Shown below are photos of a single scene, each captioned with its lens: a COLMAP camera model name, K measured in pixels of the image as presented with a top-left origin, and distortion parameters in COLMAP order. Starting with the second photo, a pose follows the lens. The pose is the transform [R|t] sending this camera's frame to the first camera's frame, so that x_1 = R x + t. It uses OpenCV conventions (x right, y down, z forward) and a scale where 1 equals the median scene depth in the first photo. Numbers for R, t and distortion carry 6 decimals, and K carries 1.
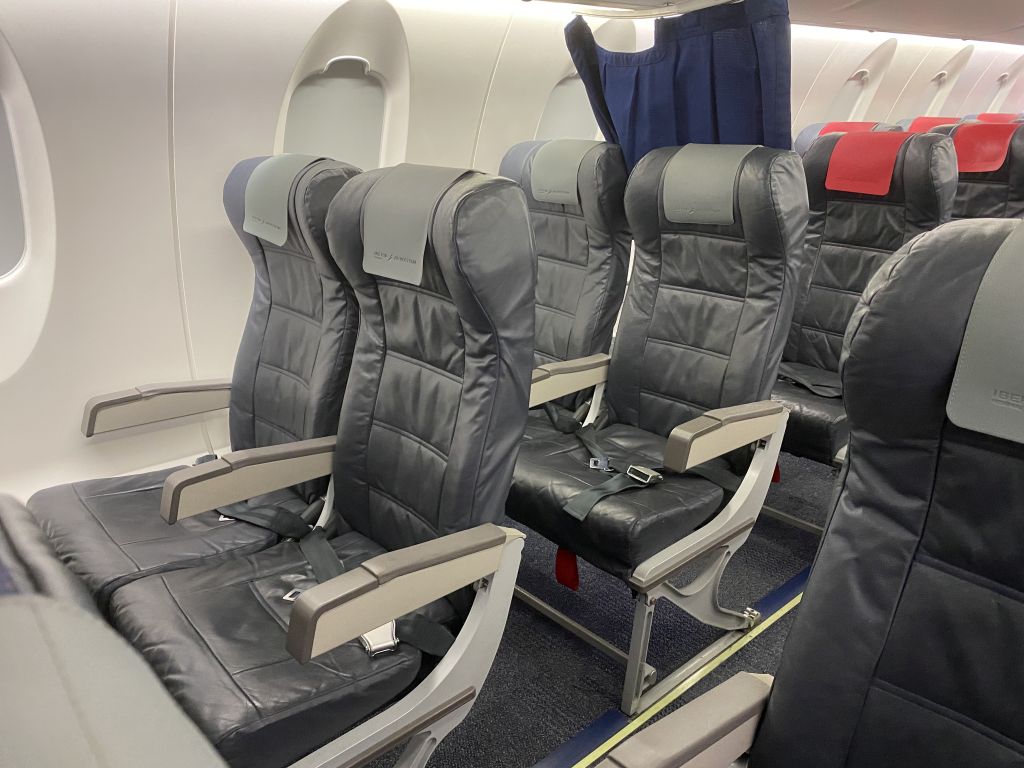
lens RADIAL K [[778.4, 0, 517.9], [0, 778.4, 387.9], [0, 0, 1]] dist [0.012486, -0.006484]
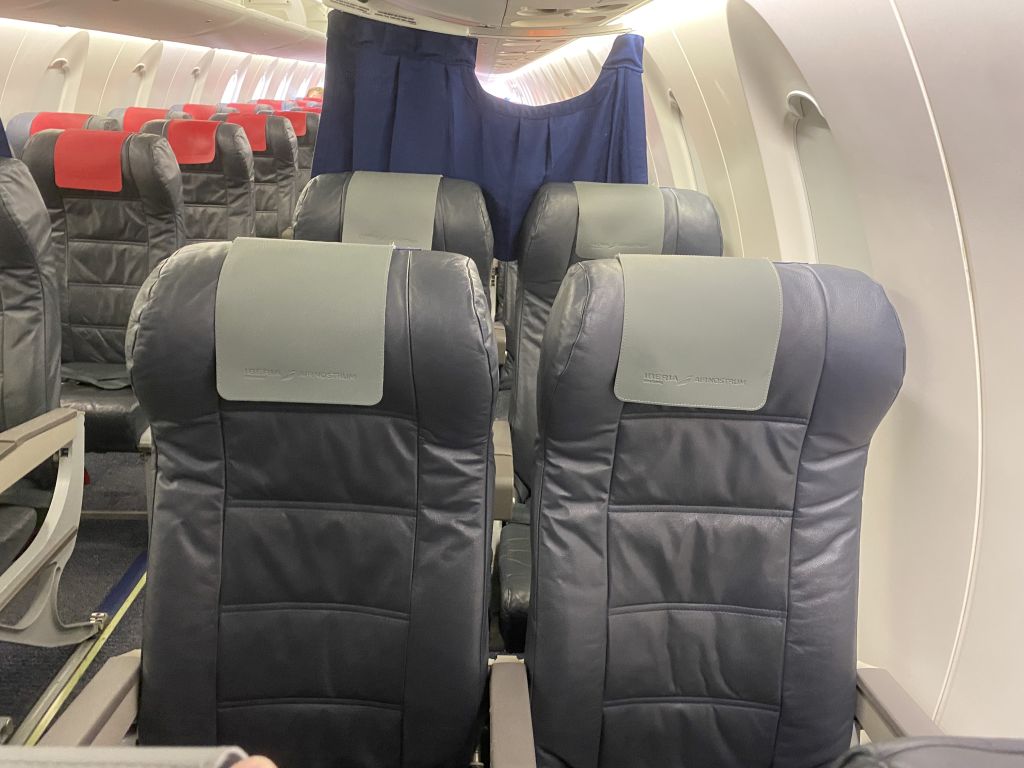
lens RADIAL K [[778.4, 0, 517.8], [0, 778.4, 379.0], [0, 0, 1]] dist [0.012486, -0.006484]
pose [[0.628888, -0.225677, 0.744023, -0.043561], [0.208902, 0.970805, 0.117889, -0.015485], [-0.748906, 0.081289, 0.657672, -0.098903]]
